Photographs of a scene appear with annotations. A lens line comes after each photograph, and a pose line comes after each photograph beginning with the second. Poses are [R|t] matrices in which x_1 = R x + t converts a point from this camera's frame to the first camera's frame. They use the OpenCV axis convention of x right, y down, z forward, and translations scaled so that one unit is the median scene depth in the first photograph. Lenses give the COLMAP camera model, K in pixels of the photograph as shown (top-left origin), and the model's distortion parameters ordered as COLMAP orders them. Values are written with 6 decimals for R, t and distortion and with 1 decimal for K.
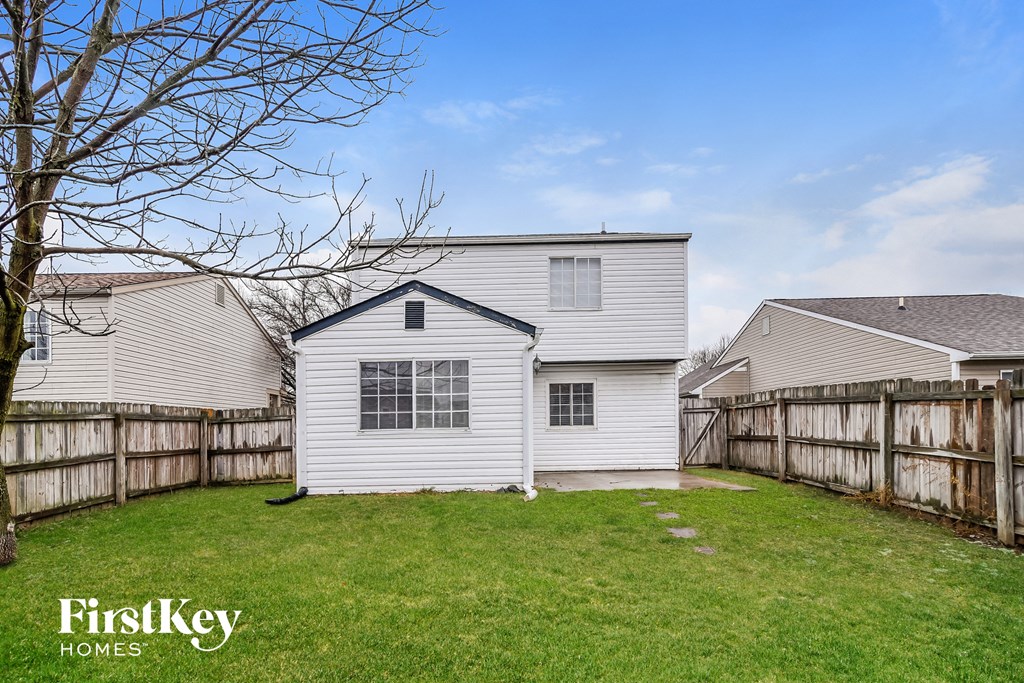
lens RADIAL K [[513.0, 0, 511.2], [0, 513.0, 416.6], [0, 0, 1]] dist [0.000842, 0.000189]
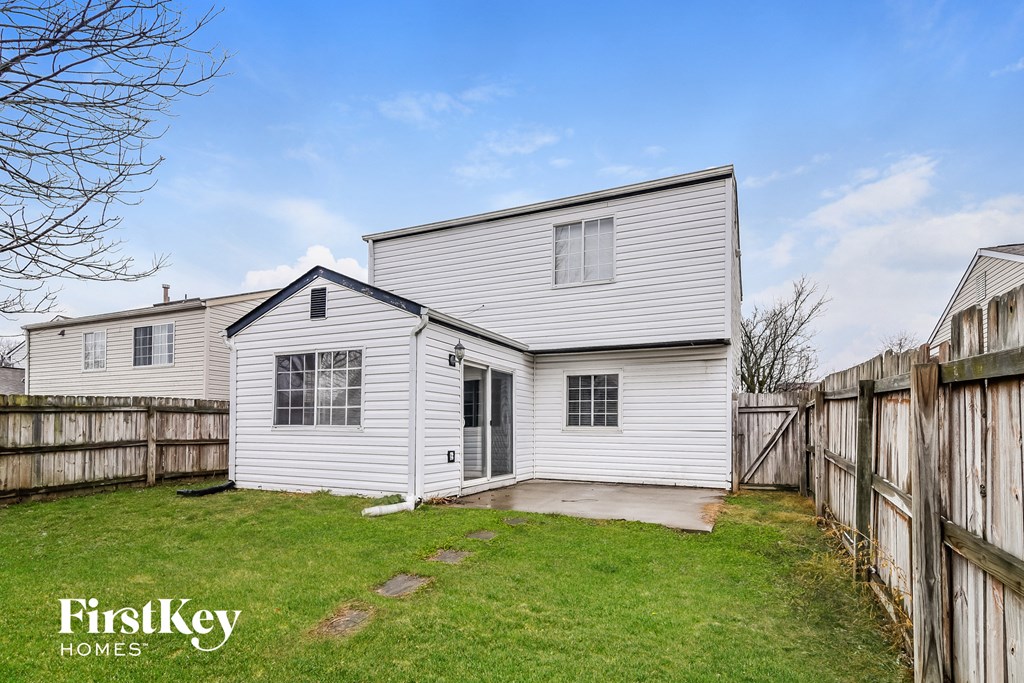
lens RADIAL K [[516.1, 0, 509.1], [0, 516.1, 407.3], [0, 0, 1]] dist [-0.002826, -0.000249]
pose [[0.909543, 0.009310, -0.415506, 0.514952], [-0.014010, 0.999868, -0.008264, -0.006168], [0.415374, 0.013338, 0.909553, 0.292458]]
